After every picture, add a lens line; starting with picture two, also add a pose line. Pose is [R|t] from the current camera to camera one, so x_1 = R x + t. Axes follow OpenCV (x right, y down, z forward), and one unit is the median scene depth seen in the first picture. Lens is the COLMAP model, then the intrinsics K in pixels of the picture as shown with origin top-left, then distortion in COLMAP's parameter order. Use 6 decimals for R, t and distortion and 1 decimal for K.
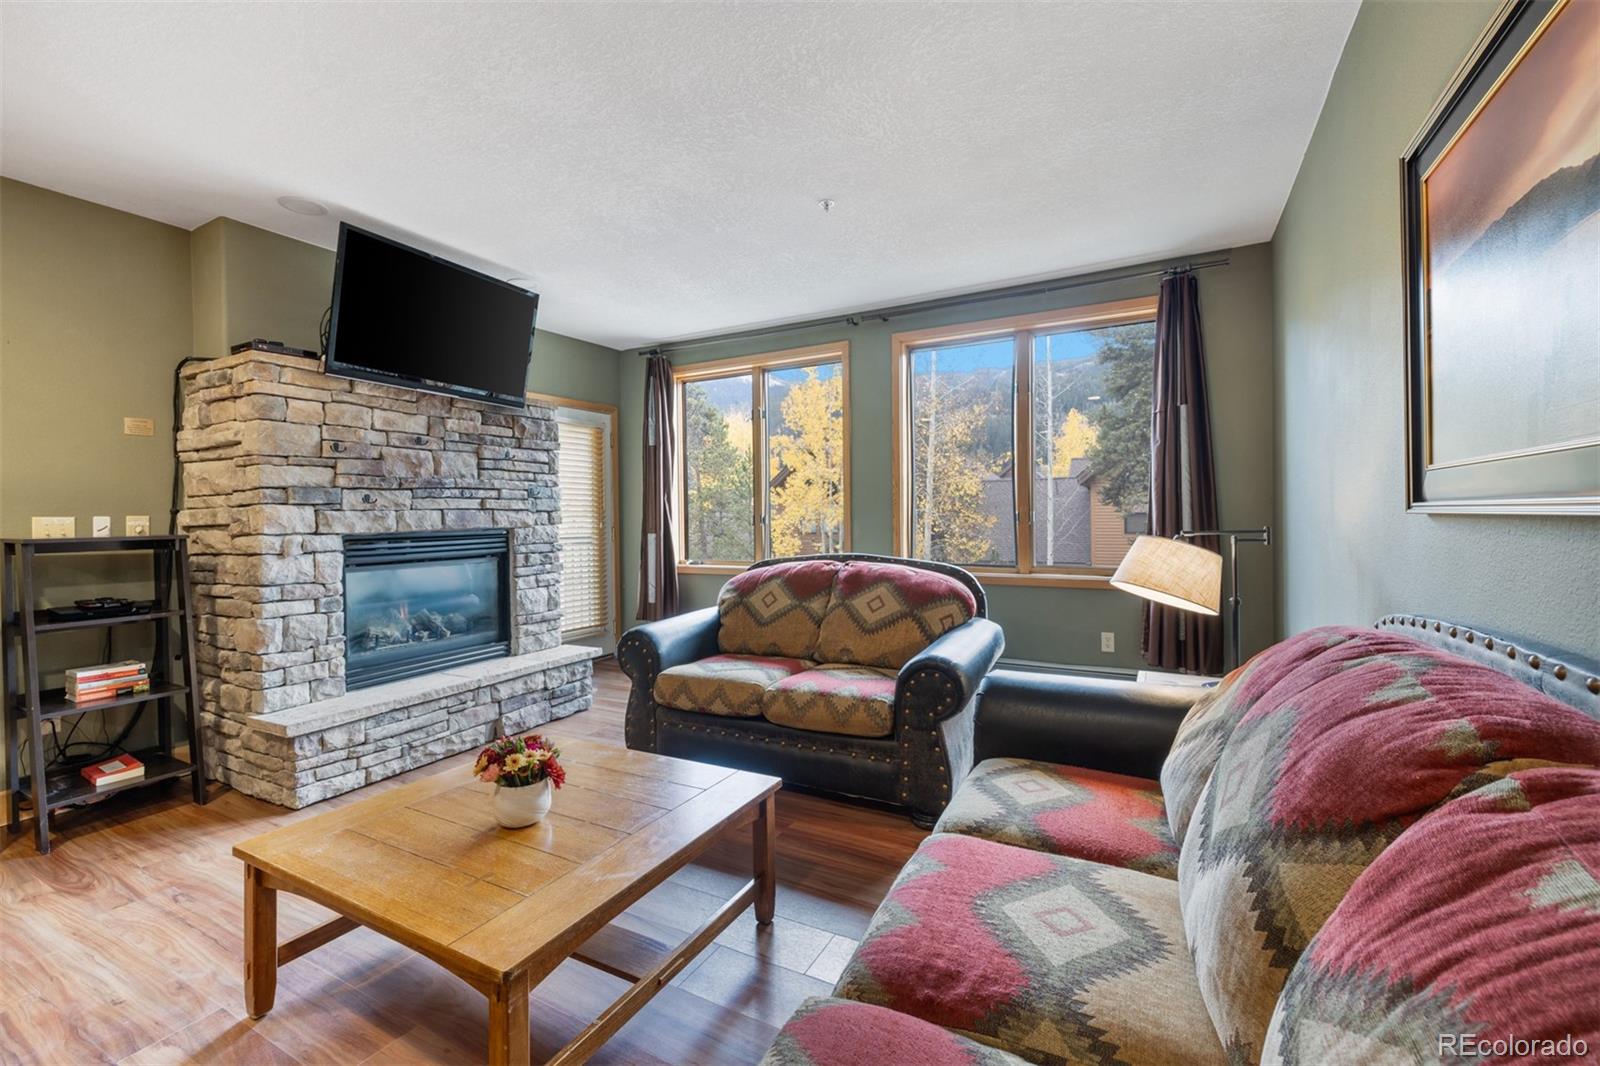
lens RADIAL K [[680.7, 0, 798.5], [0, 680.7, 508.0], [0, 0, 1]] dist [0.001840, -0.000191]
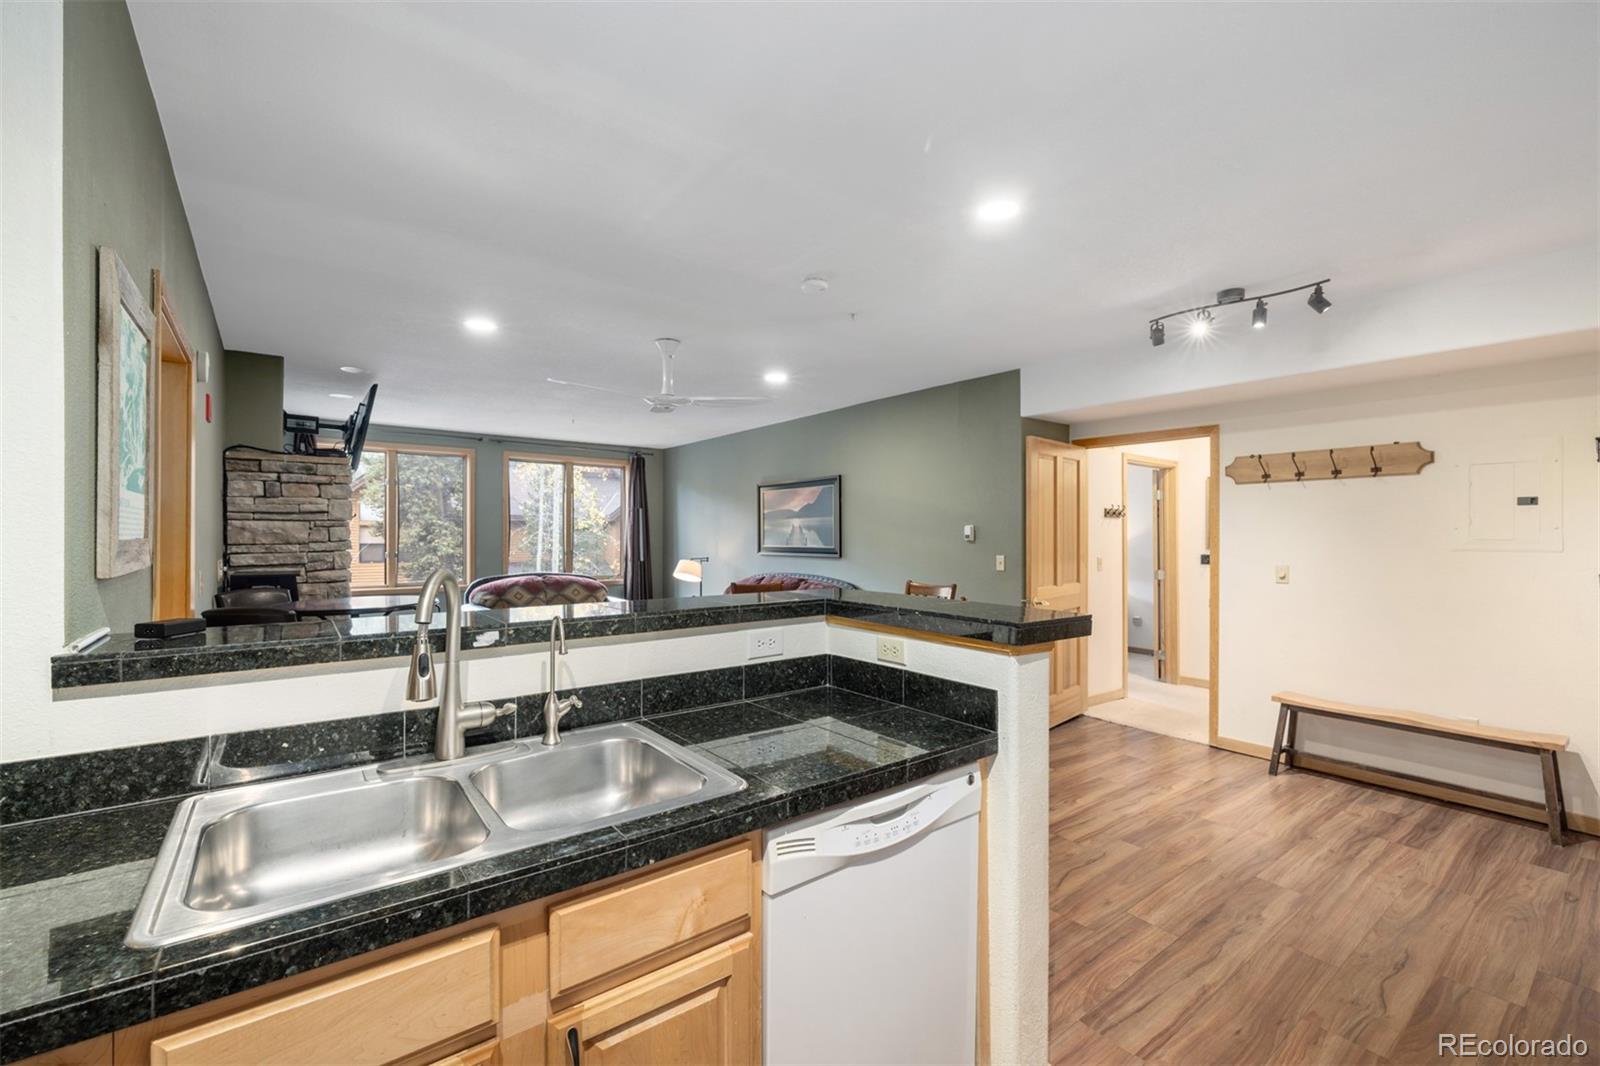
lens RADIAL K [[680.7, 0, 796.2], [0, 680.7, 533.4], [0, 0, 1]] dist [0.001840, -0.000191]
pose [[0.409186, 0.011791, 0.912375, -1.472771], [-0.006363, 0.999929, -0.010069, -0.029908], [-0.912429, -0.001685, 0.409232, -0.529594]]
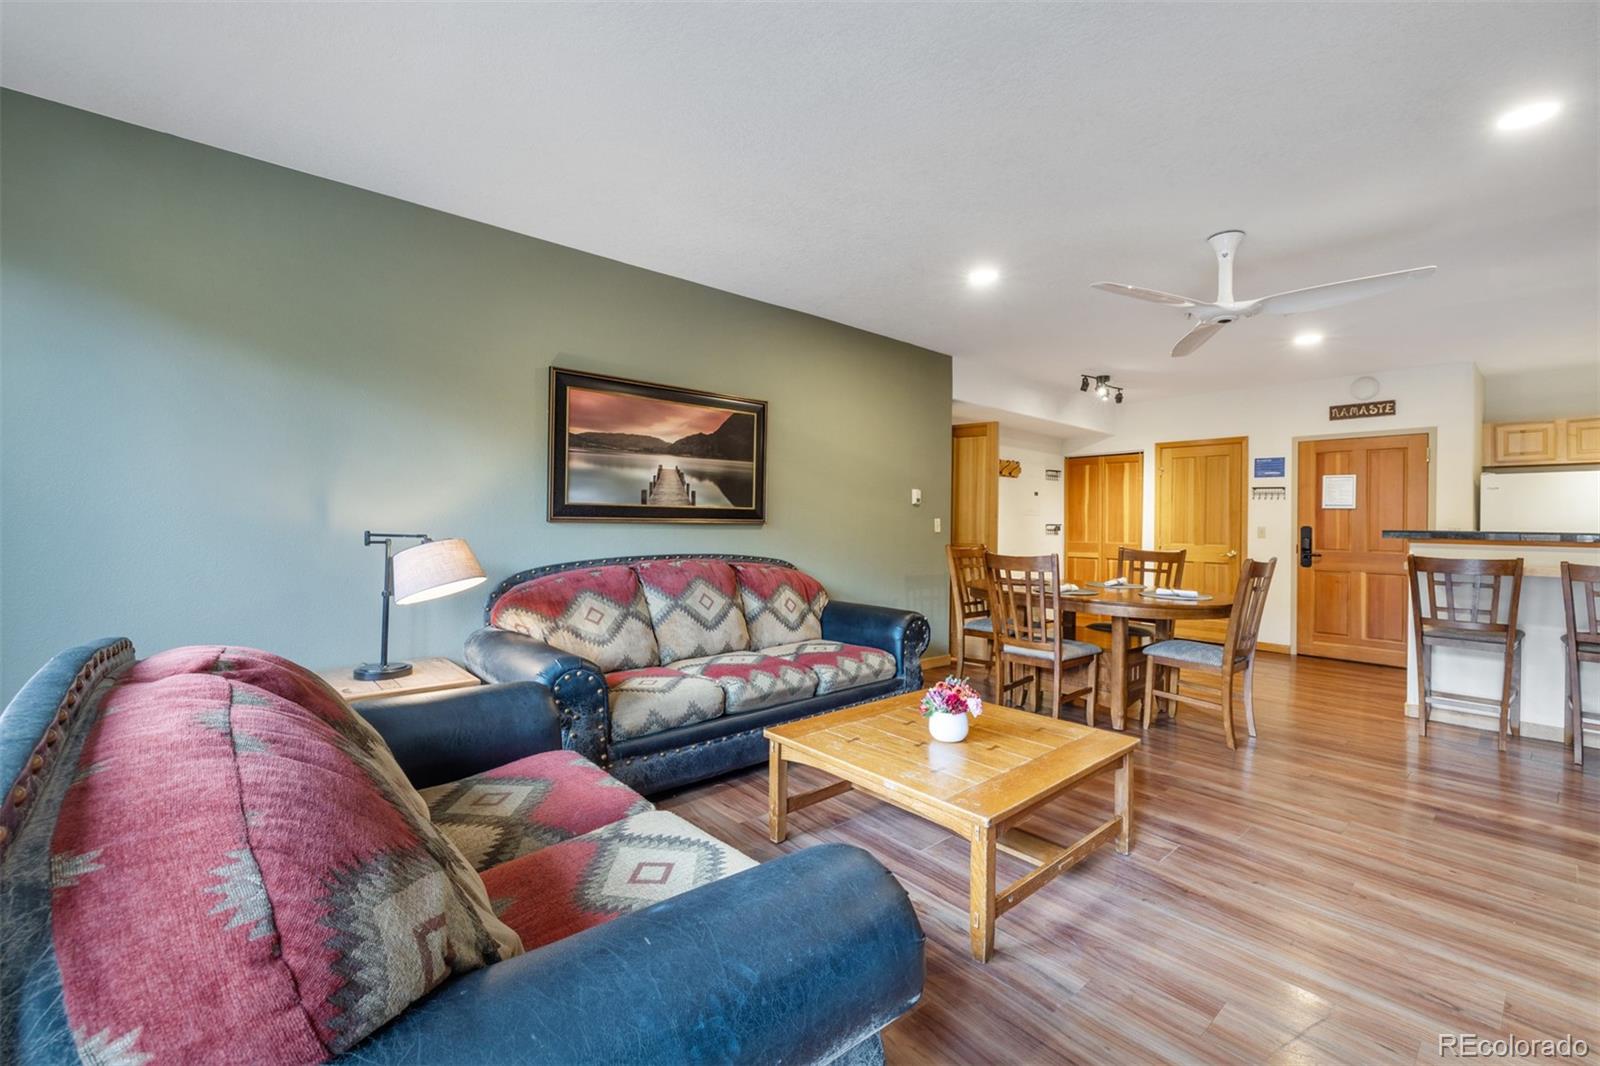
lens RADIAL K [[680.7, 0, 804.5], [0, 680.7, 519.3], [0, 0, 1]] dist [0.001840, -0.000191]
pose [[-0.935886, -0.002635, 0.352293, -0.290718], [-0.007070, 0.999911, -0.011304, 0.020457], [-0.352232, -0.013070, -0.935821, 1.202950]]
